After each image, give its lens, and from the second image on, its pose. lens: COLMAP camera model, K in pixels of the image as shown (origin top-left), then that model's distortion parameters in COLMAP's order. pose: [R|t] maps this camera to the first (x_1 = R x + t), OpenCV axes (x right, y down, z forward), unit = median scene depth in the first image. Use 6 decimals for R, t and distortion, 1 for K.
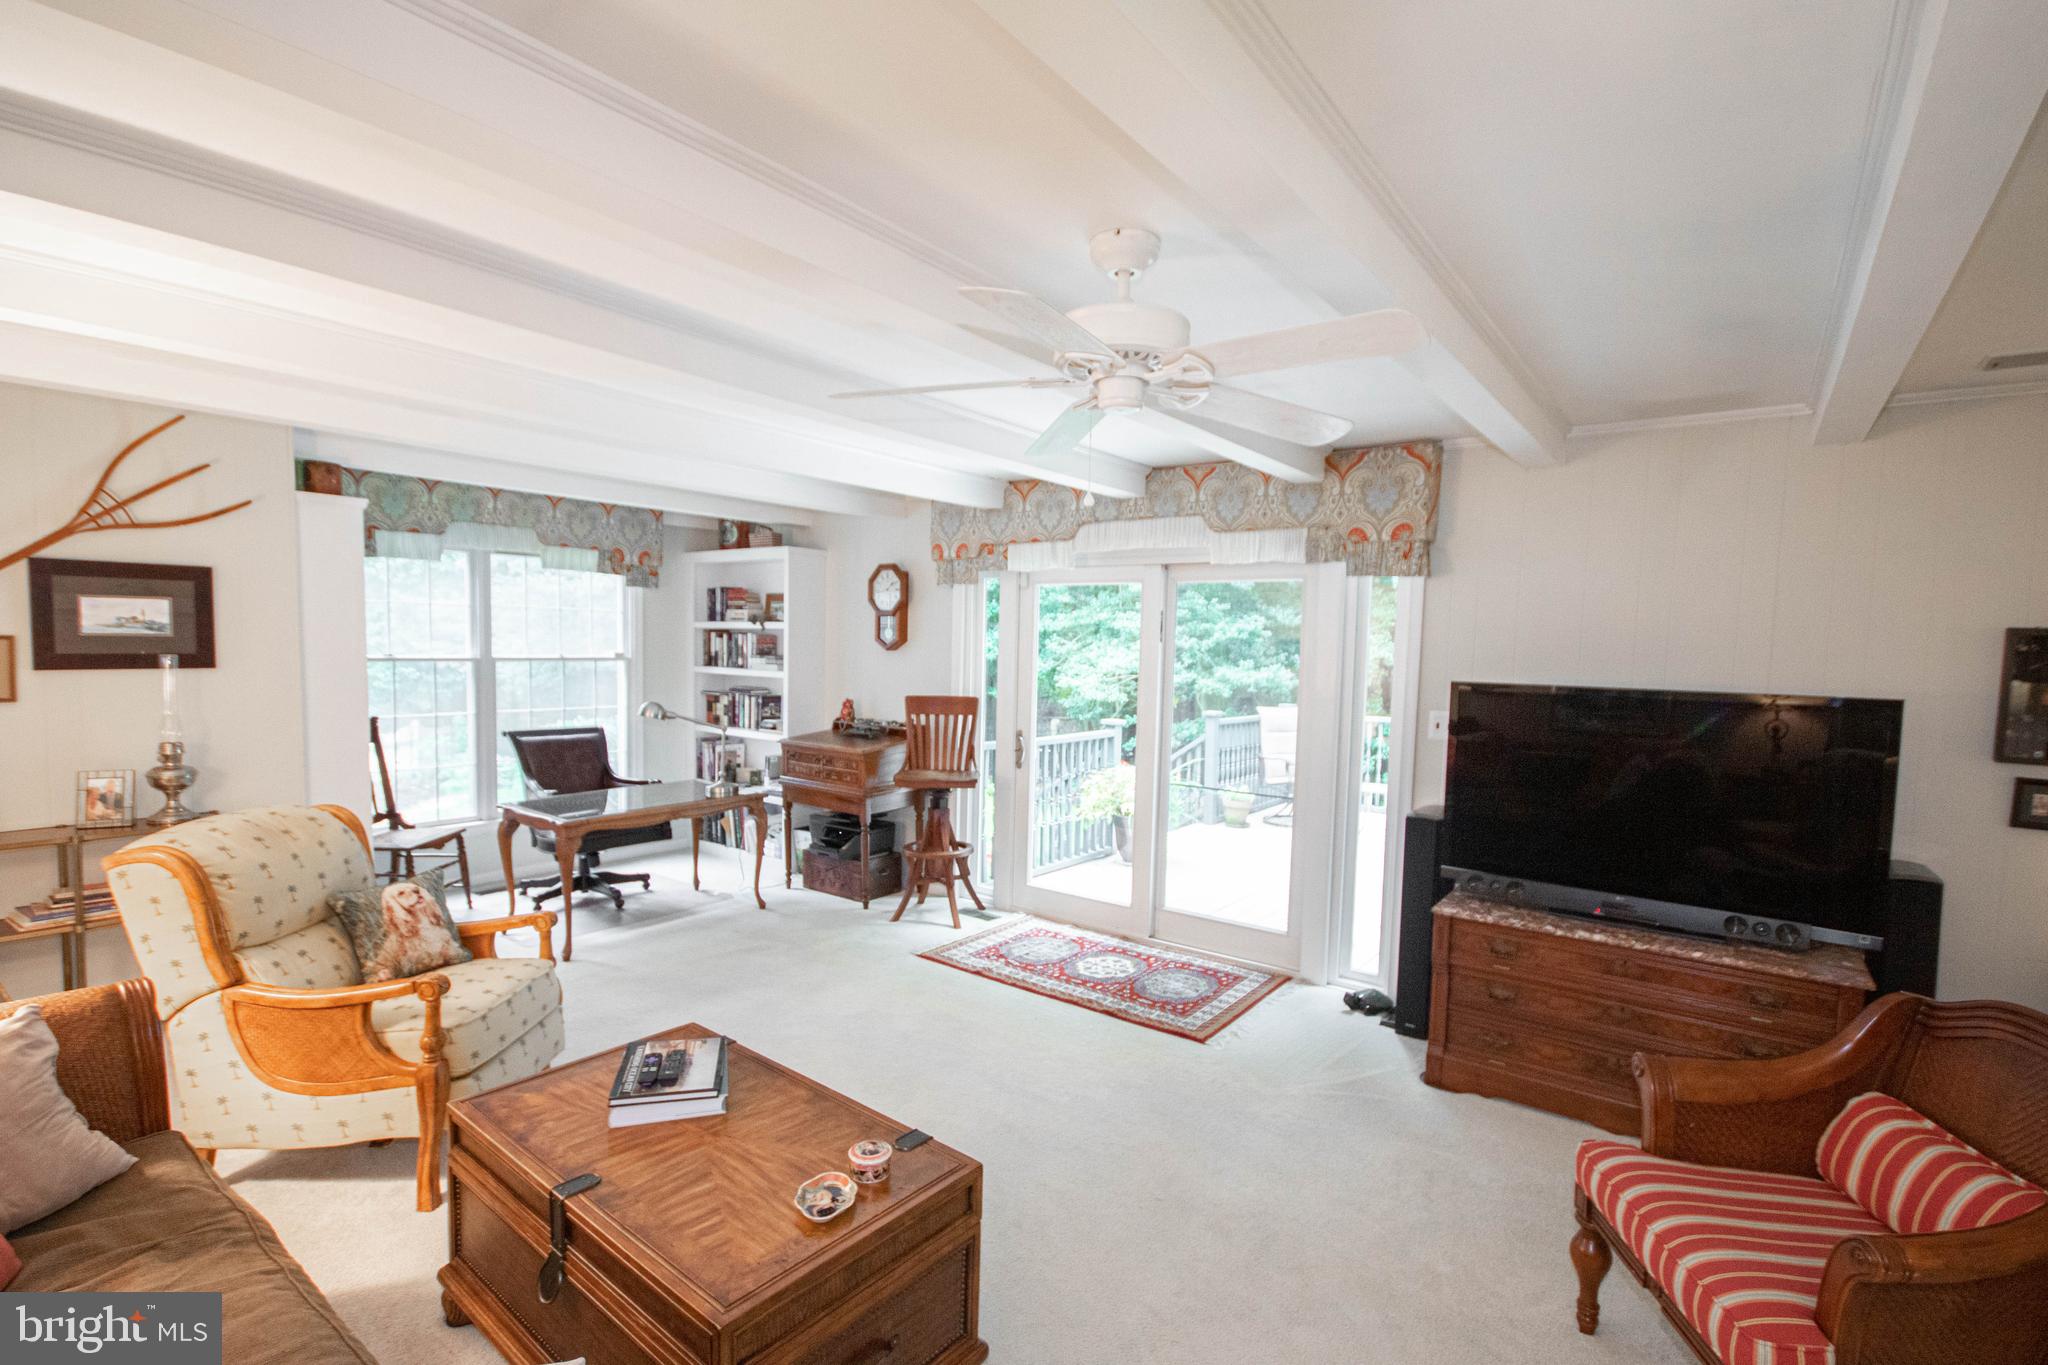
lens RADIAL K [[952.8, 0, 1018.5], [0, 952.8, 718.1], [0, 0, 1]] dist [0.014962, -0.016873]
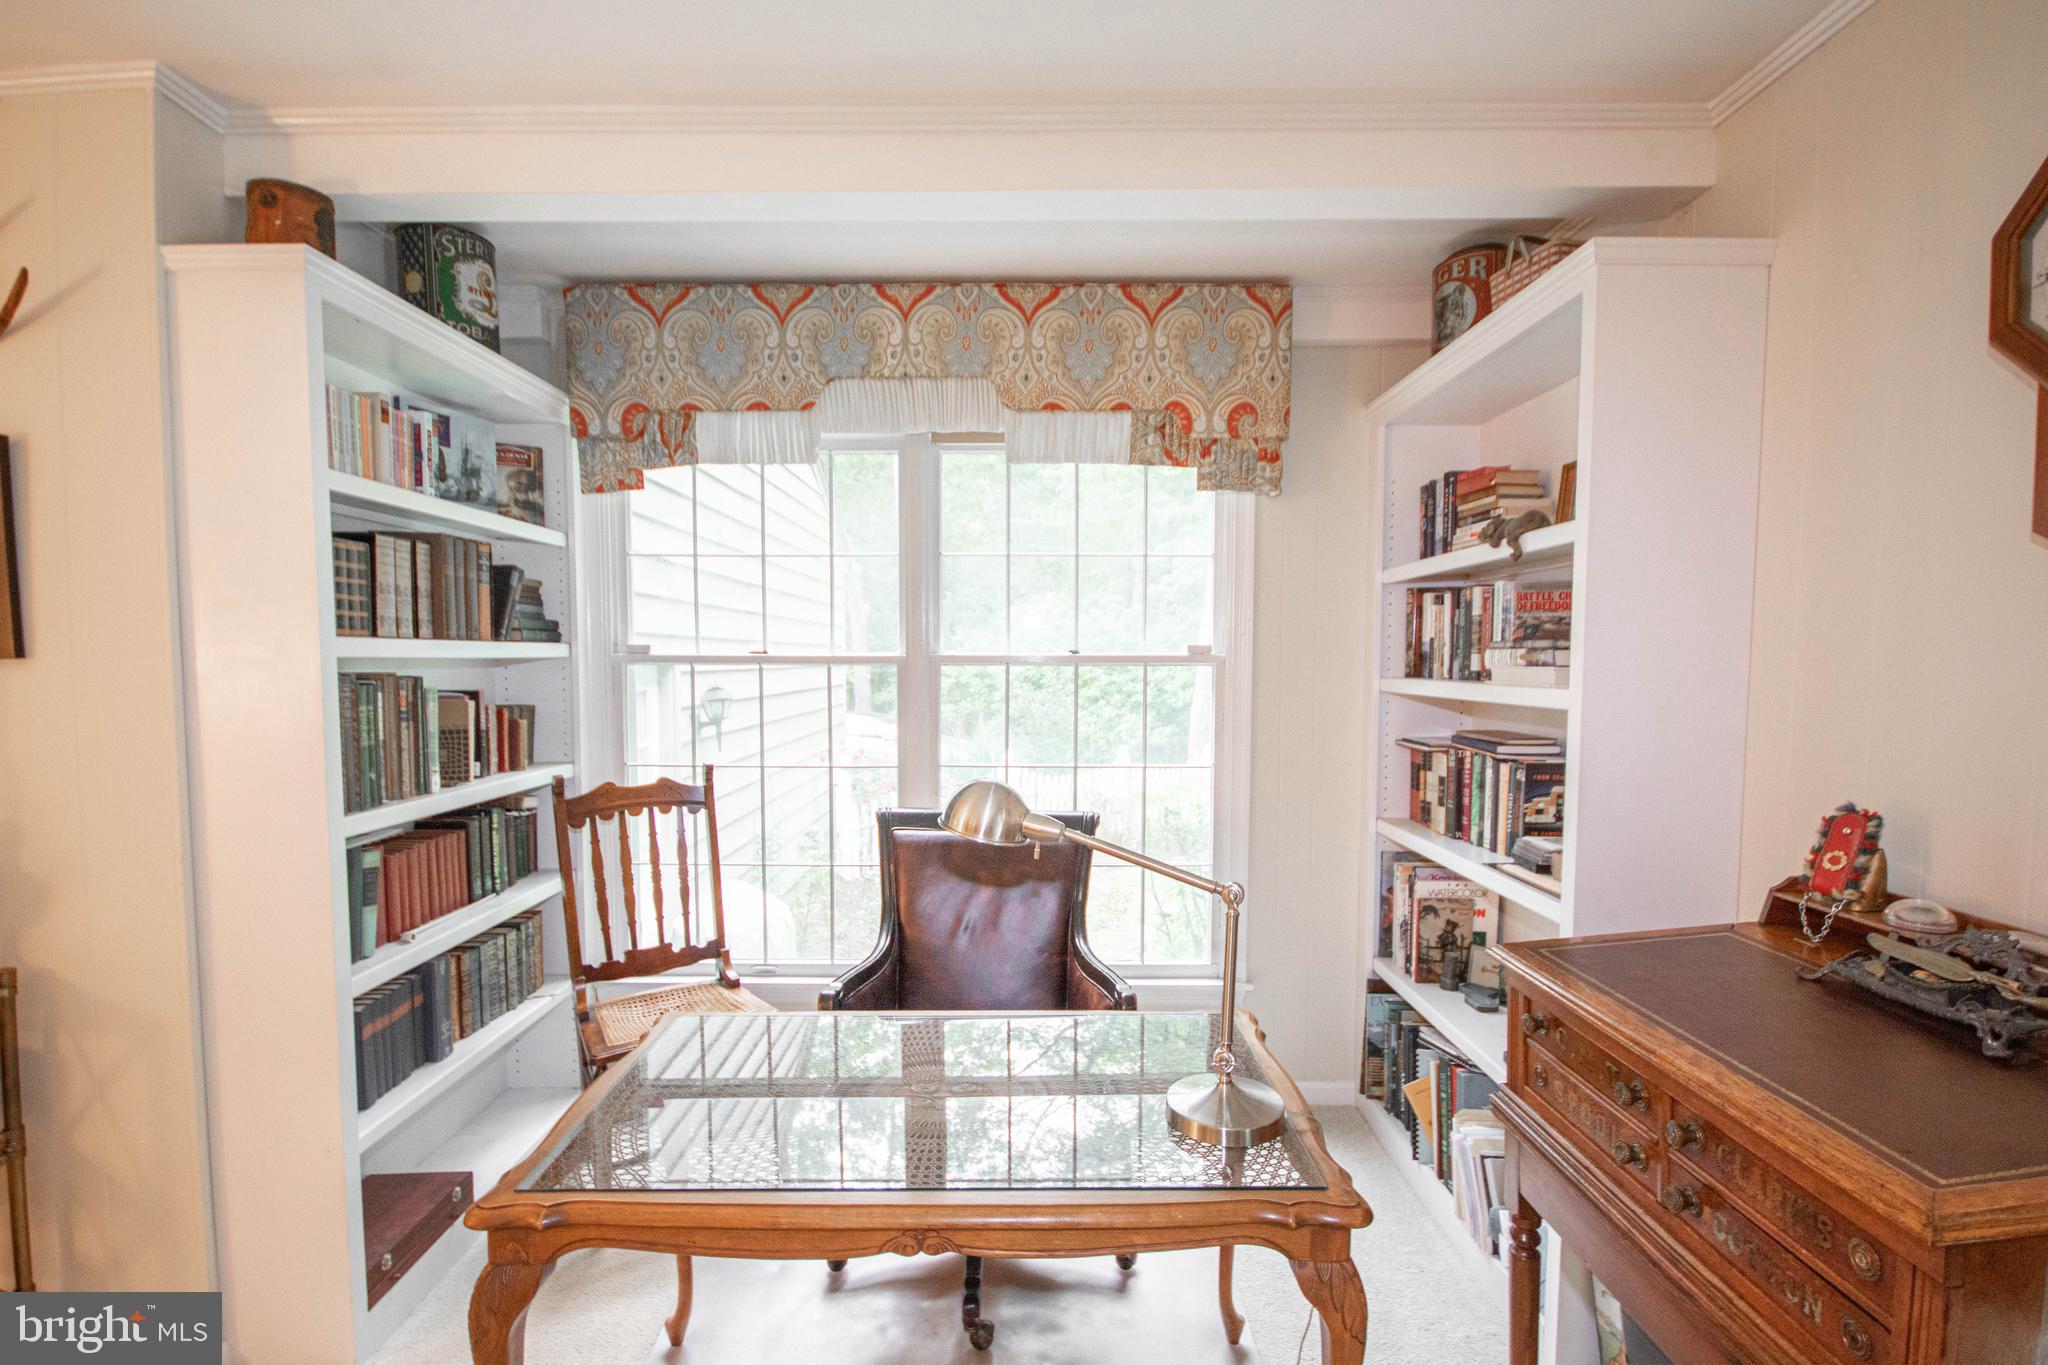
lens RADIAL K [[952.8, 0, 1018.5], [0, 952.8, 718.1], [0, 0, 1]] dist [0.014962, -0.016873]
pose [[0.612389, 0.028470, -0.790044, -0.115495], [-0.052004, 0.998637, -0.004323, -0.028954], [0.788844, 0.043733, 0.613035, 0.669037]]
